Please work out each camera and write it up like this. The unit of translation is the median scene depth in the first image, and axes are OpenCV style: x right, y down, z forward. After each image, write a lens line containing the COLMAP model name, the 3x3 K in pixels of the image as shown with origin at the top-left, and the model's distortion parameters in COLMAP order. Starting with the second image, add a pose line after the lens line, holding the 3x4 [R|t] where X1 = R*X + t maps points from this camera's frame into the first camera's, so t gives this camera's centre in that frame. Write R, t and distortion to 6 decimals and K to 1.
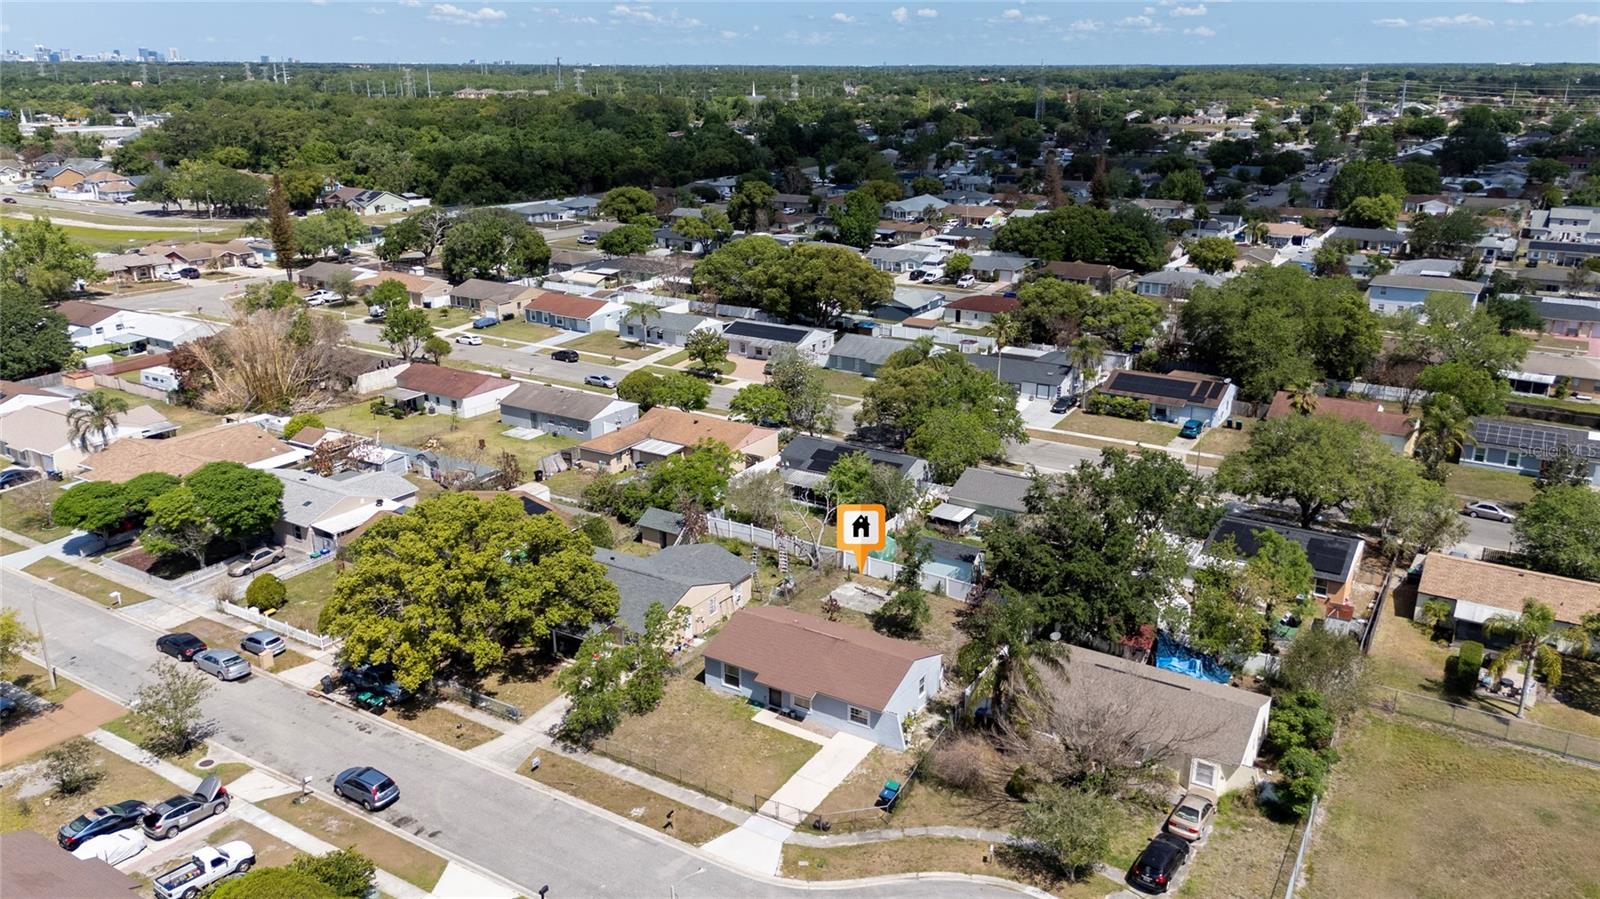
lens RADIAL K [[1182.3, 0, 791.1], [0, 1182.3, 455.9], [0, 0, 1]] dist [0.052439, -0.045174]
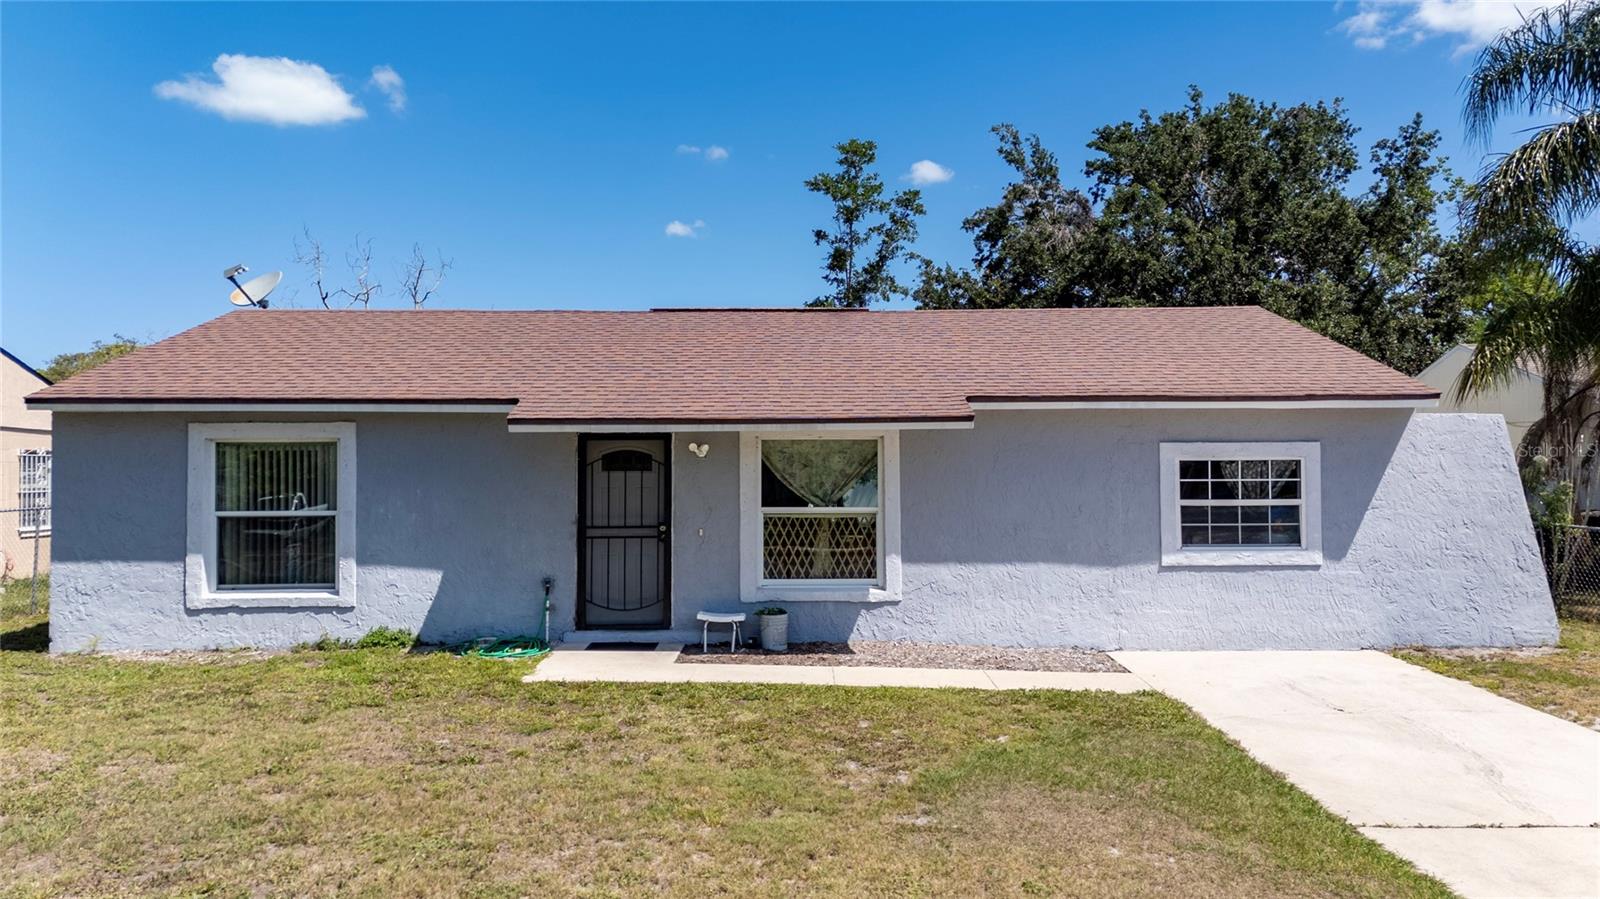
lens RADIAL K [[1182.3, 0, 807.9], [0, 1182.3, 449.3], [0, 0, 1]] dist [0.052439, -0.045174]
pose [[0.833284, 0.018983, 0.552520, -0.078952], [0.170552, 0.941837, -0.289576, 0.238777], [-0.525880, 0.335533, 0.781580, 0.861894]]
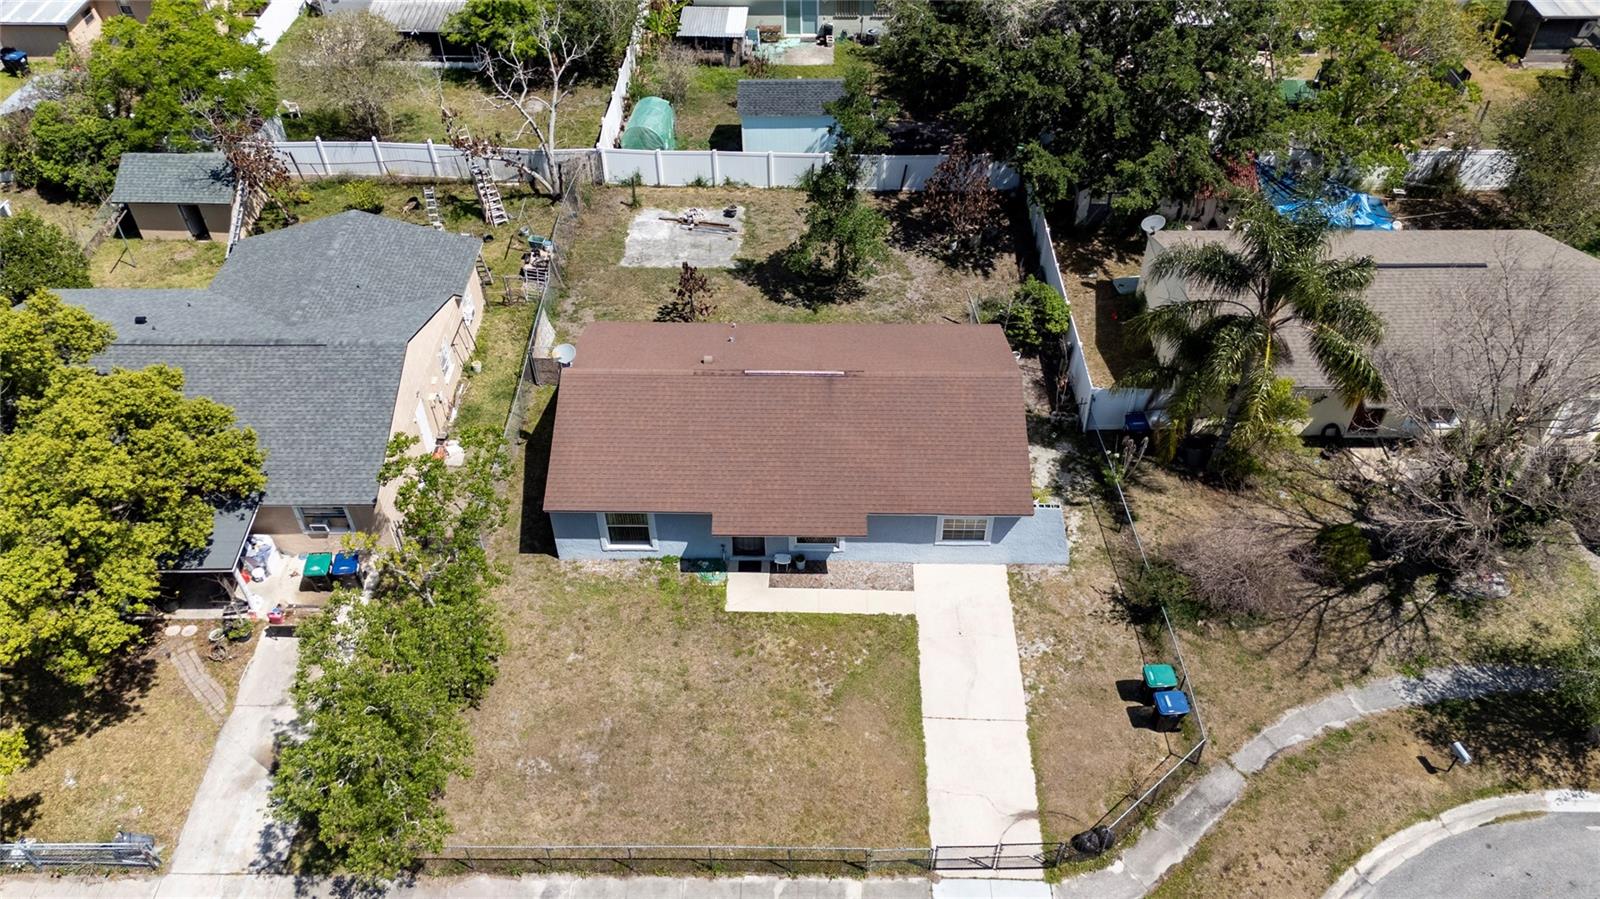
lens RADIAL K [[1182.3, 0, 800.1], [0, 1182.3, 452.0], [0, 0, 1]] dist [0.052439, -0.045174]
pose [[0.852677, -0.355252, 0.383064, -0.156010], [0.168749, 0.881201, 0.441597, -0.020096], [-0.494435, -0.311898, 0.811328, 0.638444]]
